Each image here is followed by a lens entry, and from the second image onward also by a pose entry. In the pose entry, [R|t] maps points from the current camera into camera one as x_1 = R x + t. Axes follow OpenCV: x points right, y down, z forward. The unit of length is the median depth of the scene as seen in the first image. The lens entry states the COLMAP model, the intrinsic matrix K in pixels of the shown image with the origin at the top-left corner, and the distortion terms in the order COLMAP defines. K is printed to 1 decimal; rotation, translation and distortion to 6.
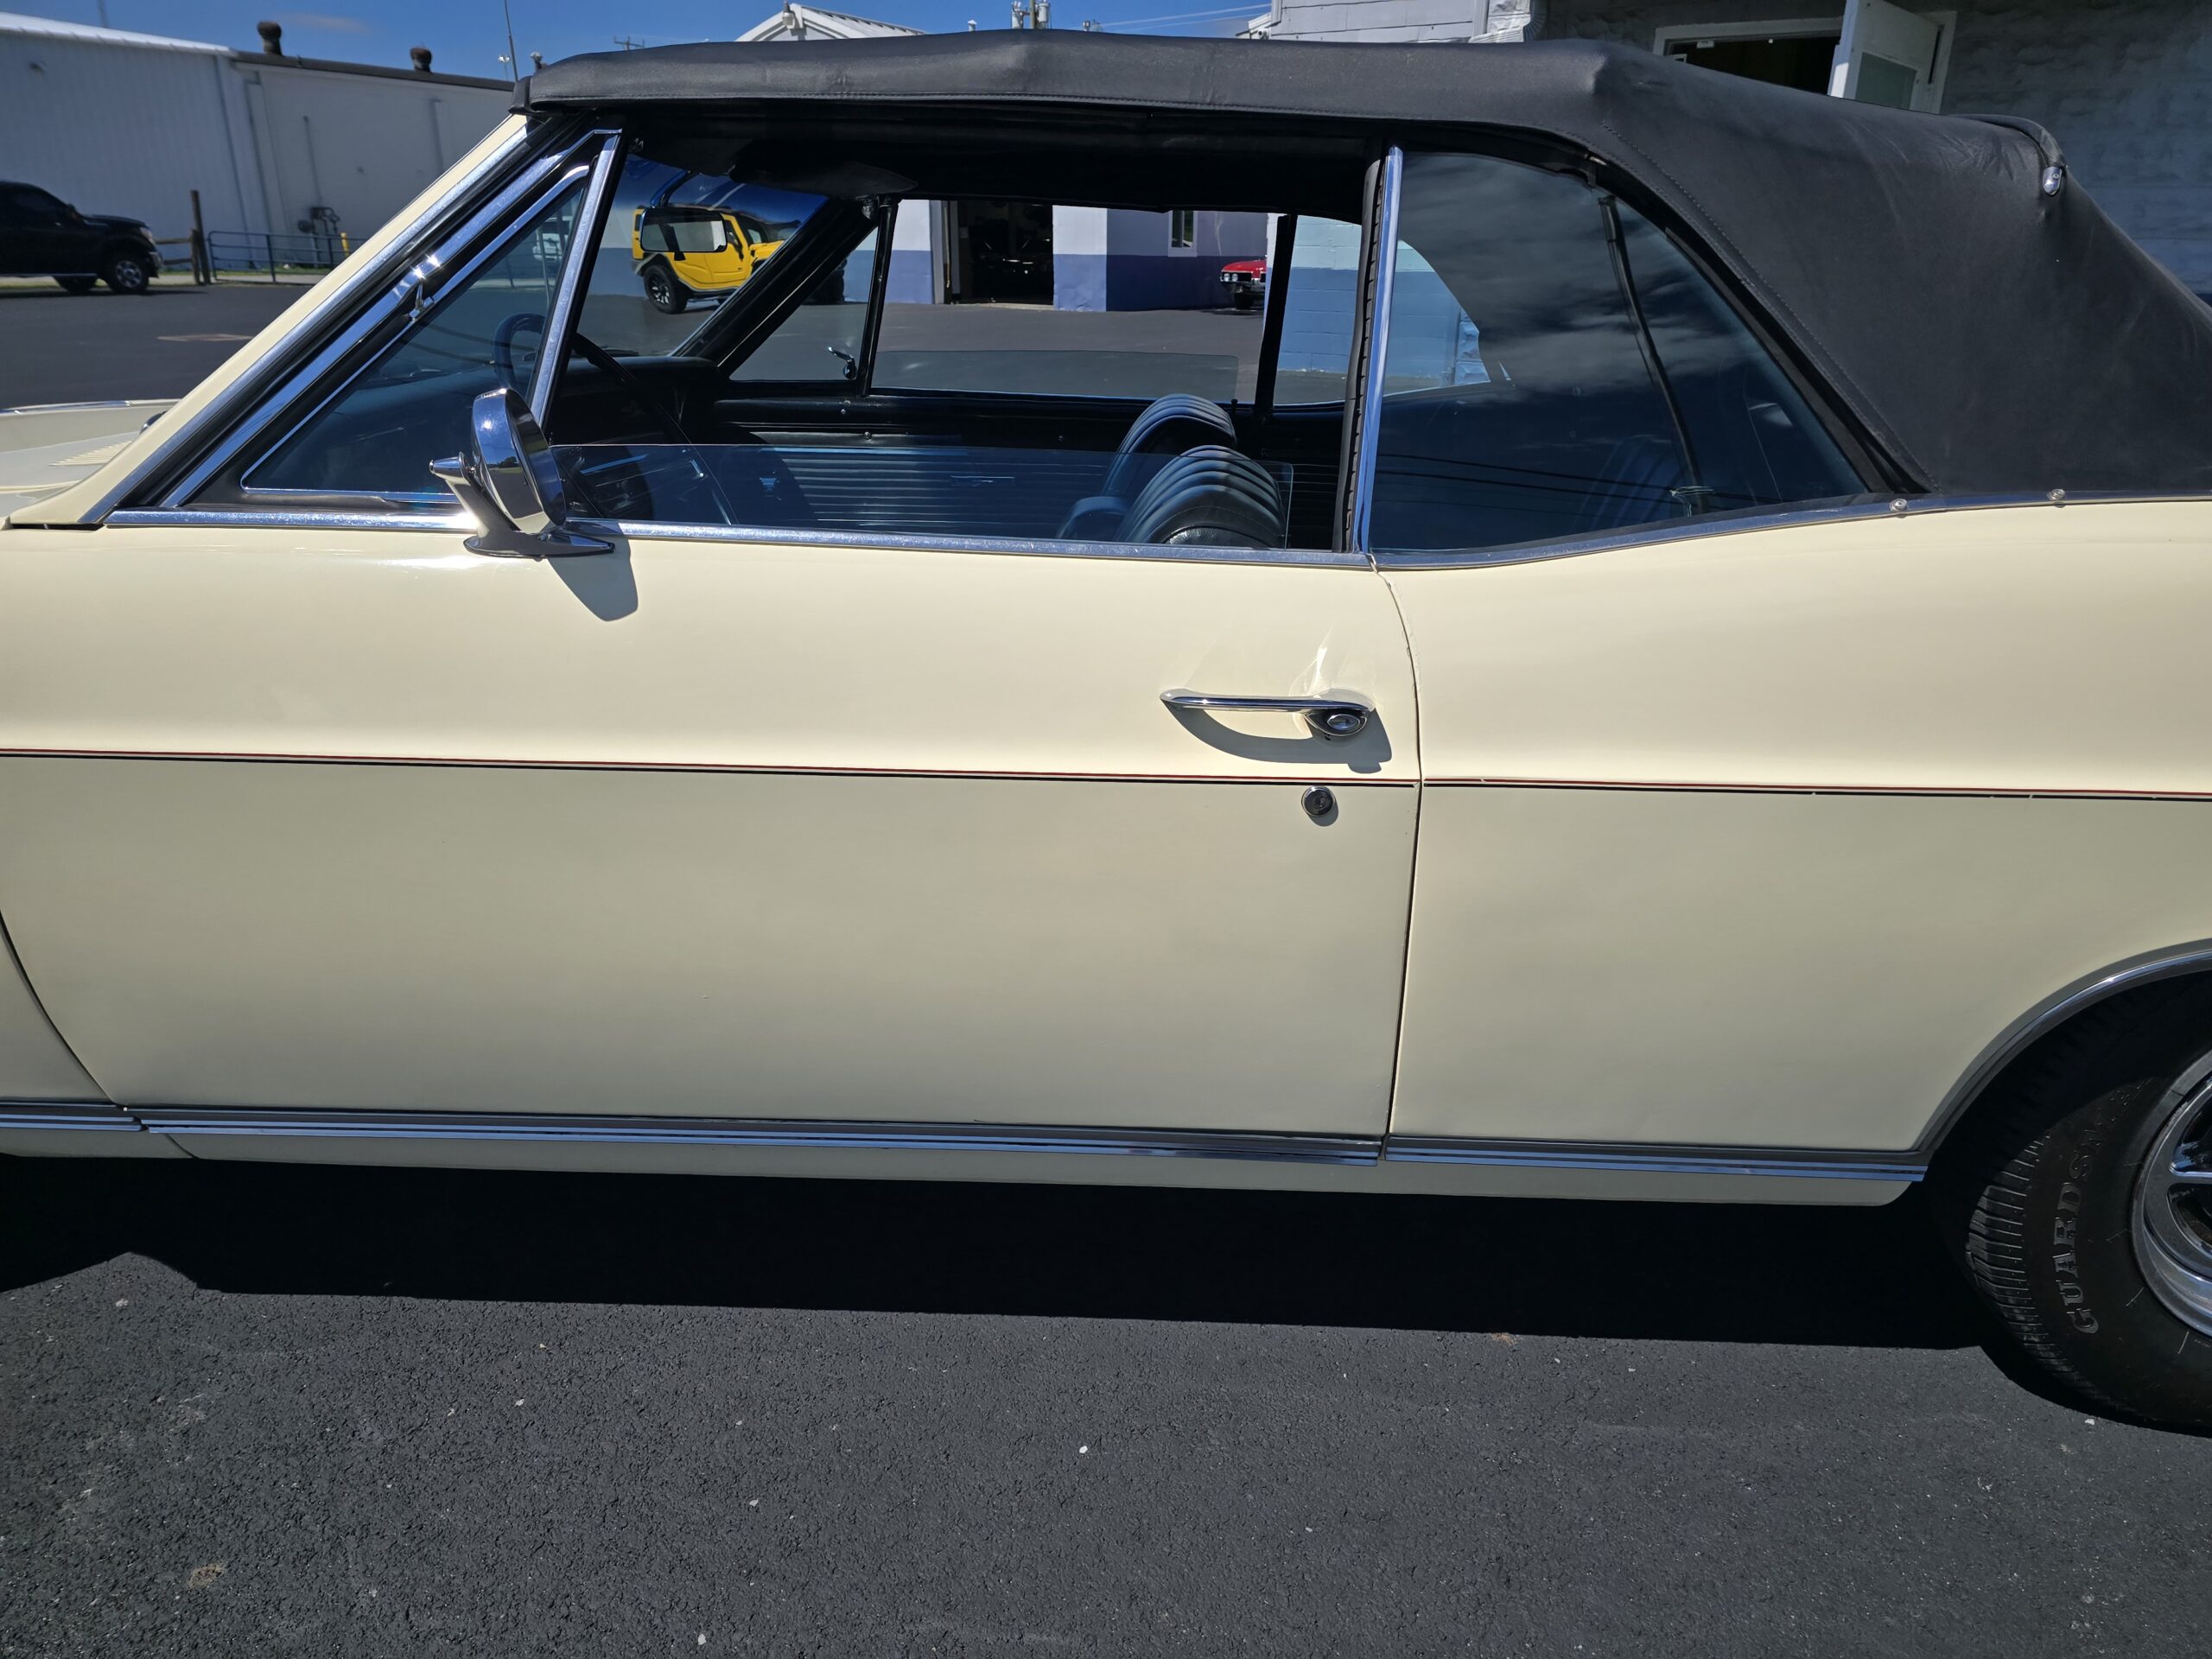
lens RADIAL K [[1502.7, 0, 1133.7], [0, 1502.7, 828.0], [0, 0, 1]] dist [0.059591, -0.059070]
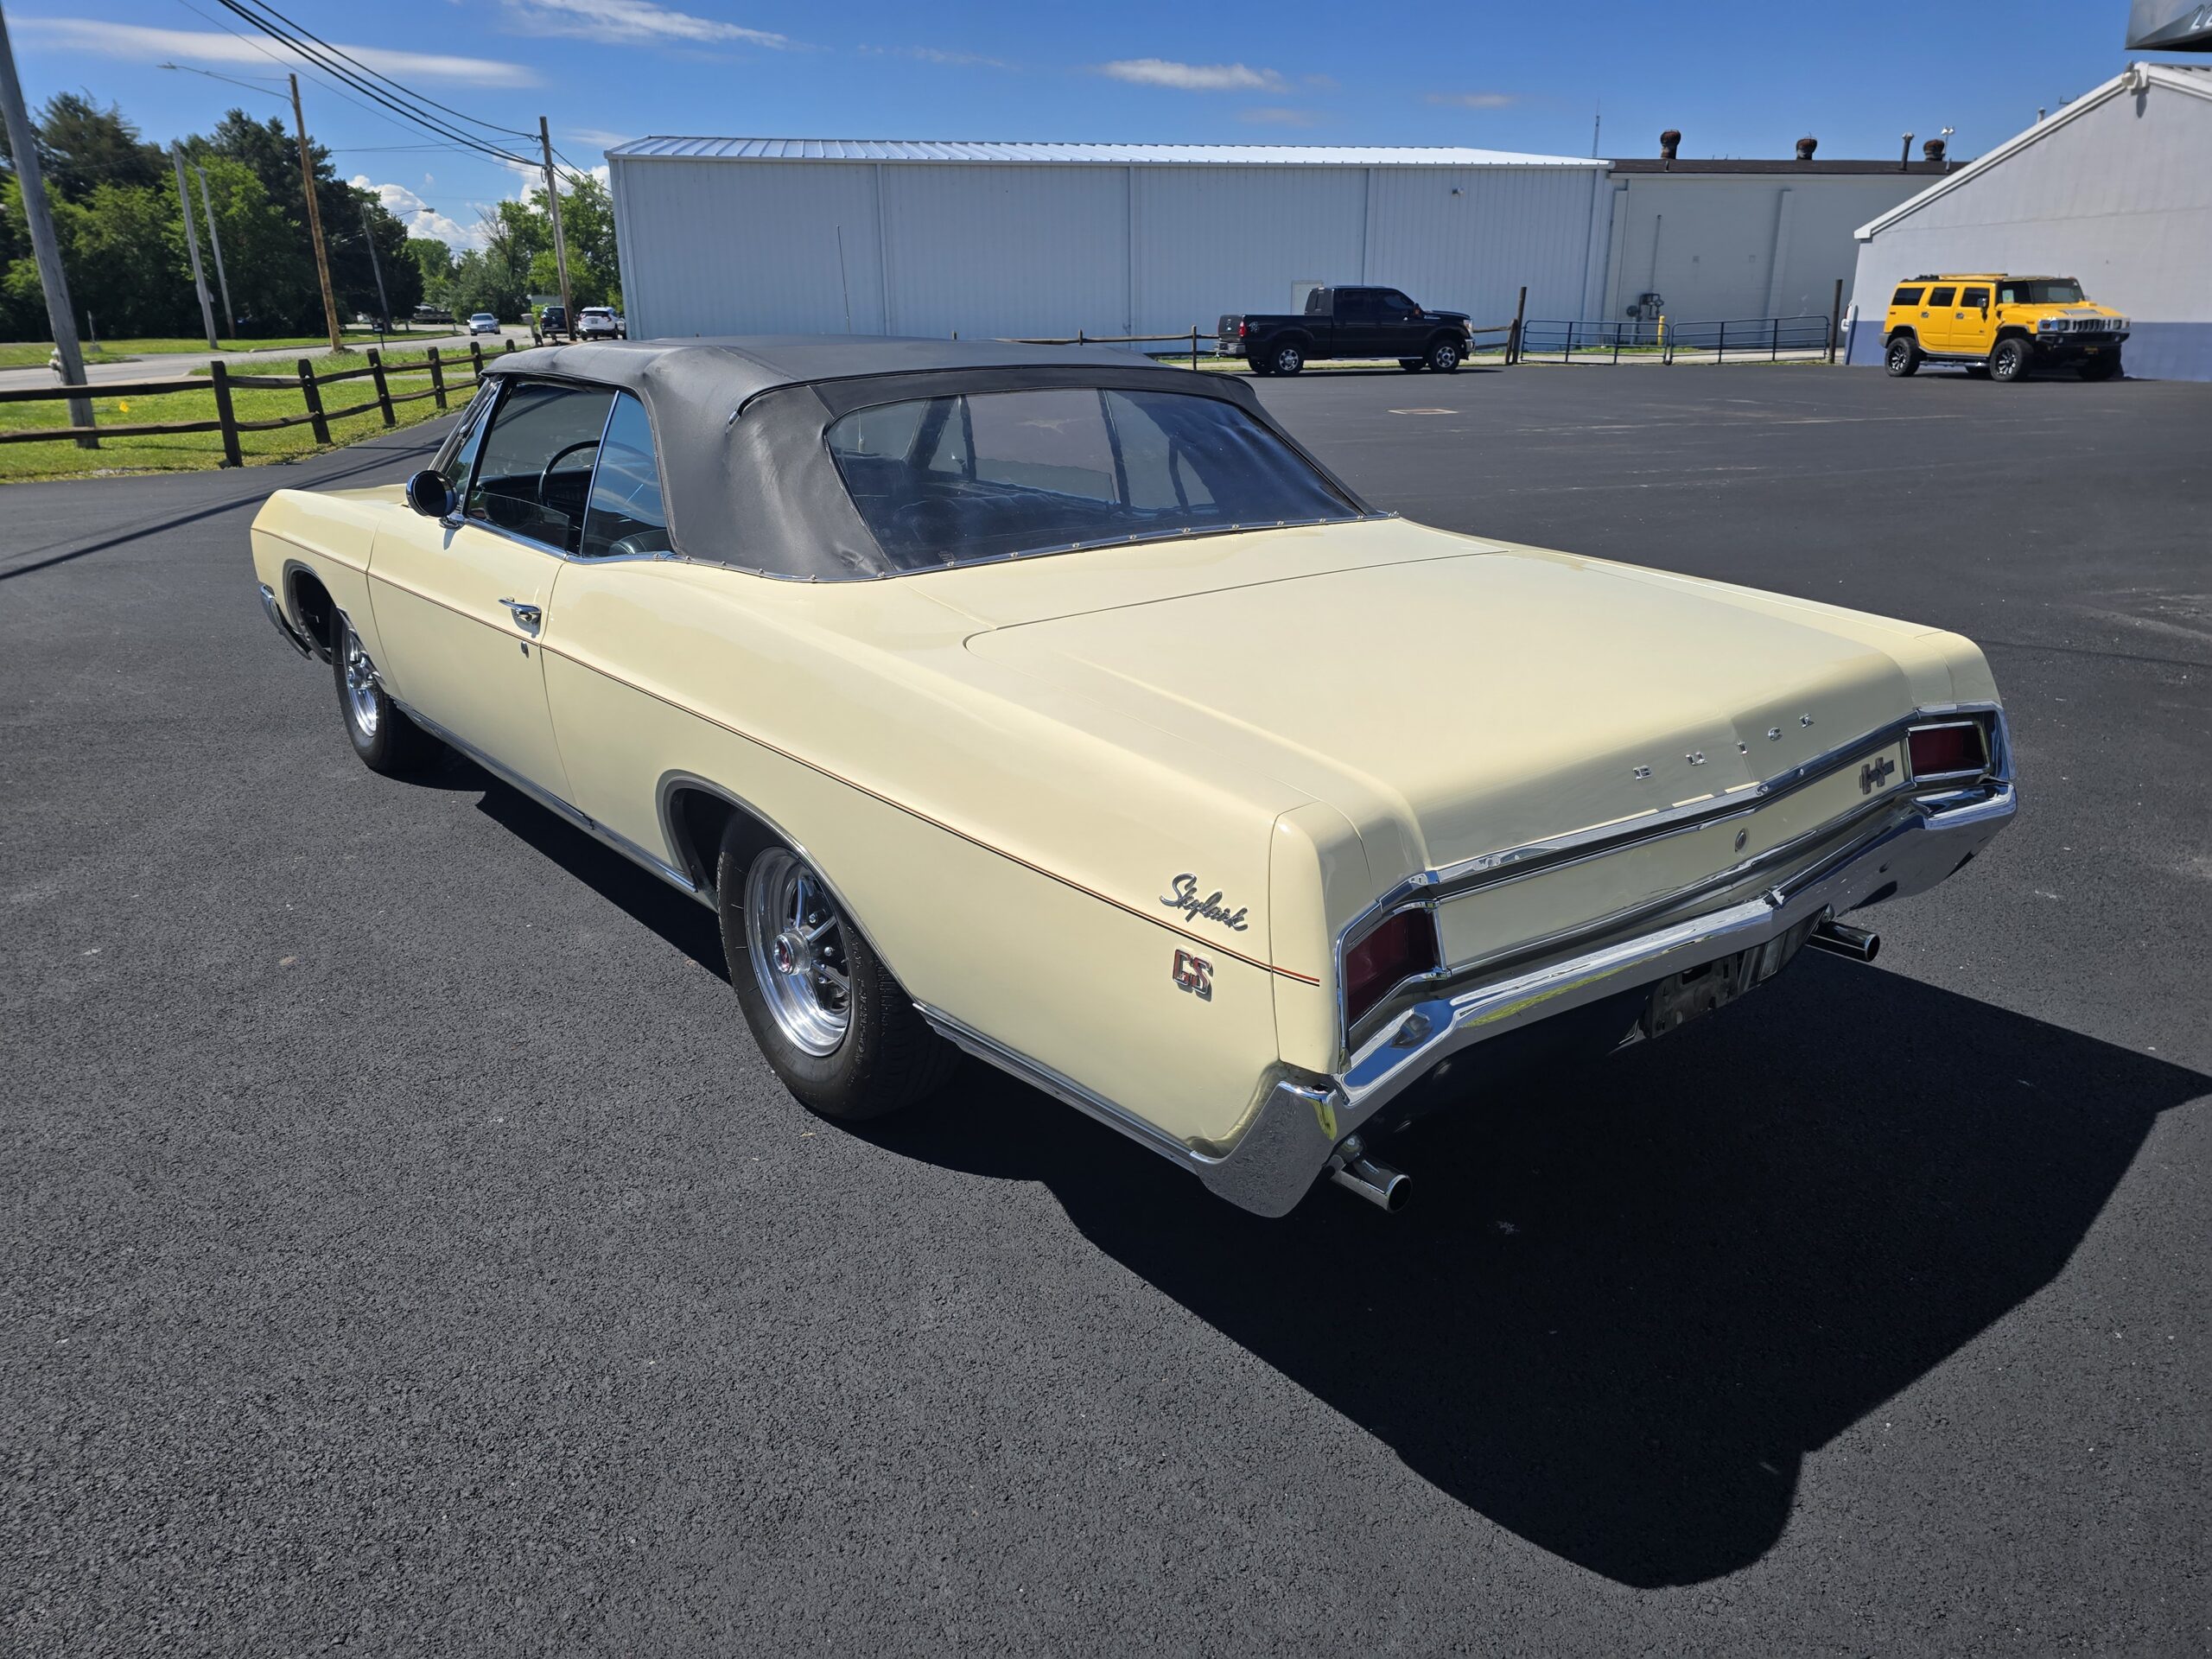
lens RADIAL K [[1499.4, 0, 1131.9], [0, 1499.4, 812.7], [0, 0, 1]] dist [0.040926, -0.040679]
pose [[0.675381, 0.213677, -0.705835, 0.127026], [-0.247609, 0.967247, 0.055889, -0.007708], [0.694659, 0.137025, 0.706168, 0.000312]]
